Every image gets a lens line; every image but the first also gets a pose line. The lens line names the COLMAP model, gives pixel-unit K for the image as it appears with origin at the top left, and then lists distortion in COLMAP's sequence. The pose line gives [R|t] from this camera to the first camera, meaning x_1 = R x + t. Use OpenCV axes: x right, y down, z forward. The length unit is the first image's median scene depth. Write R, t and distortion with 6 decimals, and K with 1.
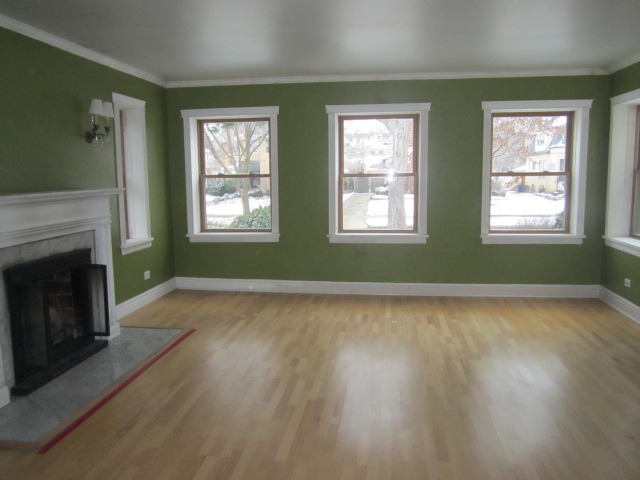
lens RADIAL K [[566.9, 0, 320.6], [0, 566.9, 241.9], [0, 0, 1]] dist [0.034562, 0.010712]
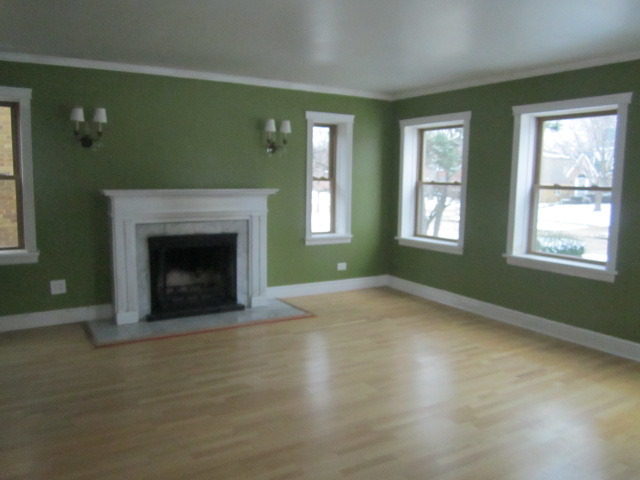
lens RADIAL K [[566.9, 0, 322.8], [0, 566.9, 240.2], [0, 0, 1]] dist [0.034562, 0.010712]
pose [[0.609316, 0.112176, -0.784952, 0.639452], [-0.119822, 0.991600, 0.048697, -0.051459], [0.783822, 0.064383, 0.617639, 0.288625]]
